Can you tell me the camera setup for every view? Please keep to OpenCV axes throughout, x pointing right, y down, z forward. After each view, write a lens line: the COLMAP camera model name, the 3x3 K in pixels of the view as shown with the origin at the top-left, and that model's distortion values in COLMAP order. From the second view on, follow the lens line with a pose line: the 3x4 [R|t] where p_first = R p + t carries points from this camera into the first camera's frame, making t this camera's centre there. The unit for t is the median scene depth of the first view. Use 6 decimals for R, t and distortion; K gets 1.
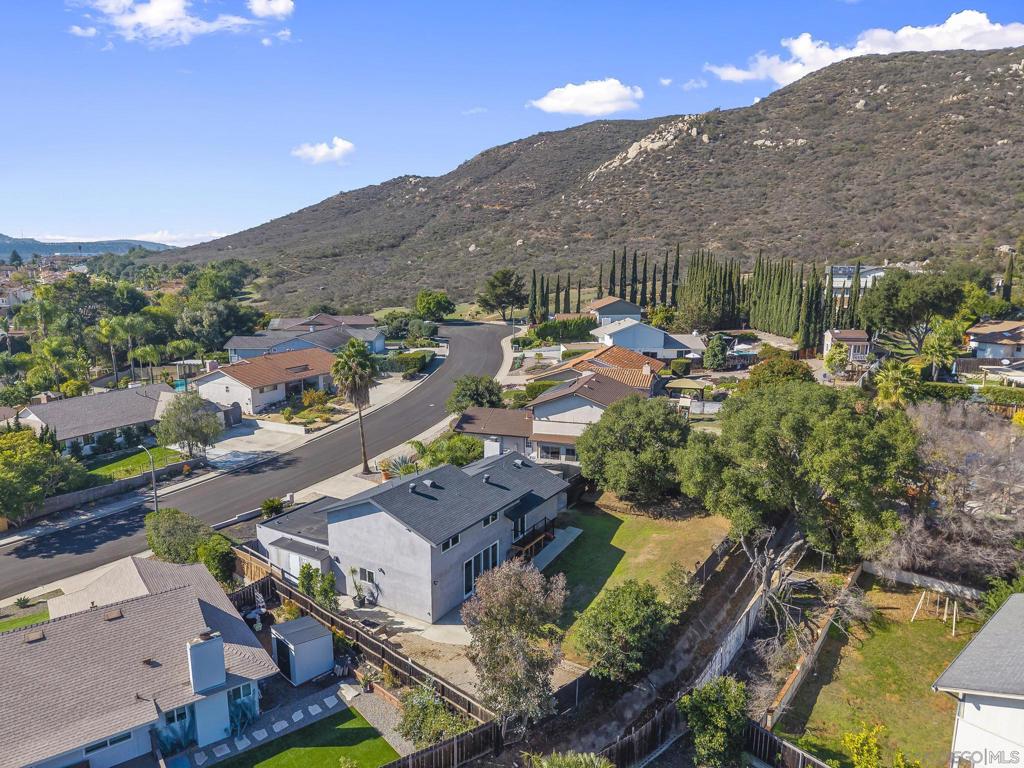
lens RADIAL K [[700.8, 0, 512.0], [0, 700.8, 384.0], [0, 0, 1]] dist [0.039659, -0.063032]
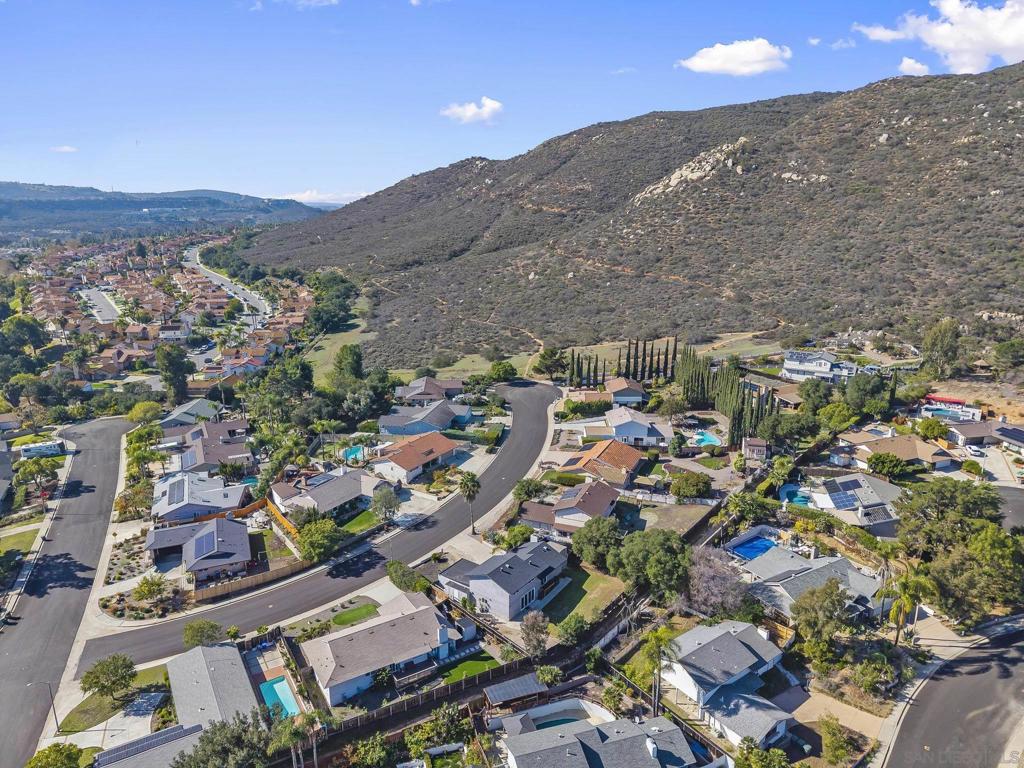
lens RADIAL K [[700.8, 0, 512.0], [0, 700.8, 384.0], [0, 0, 1]] dist [0.039659, -0.063032]
pose [[0.996299, 0.024740, -0.082318, 0.032929], [-0.017985, 0.996485, 0.081818, -0.260935], [0.084053, -0.080035, 0.993242, -0.535876]]
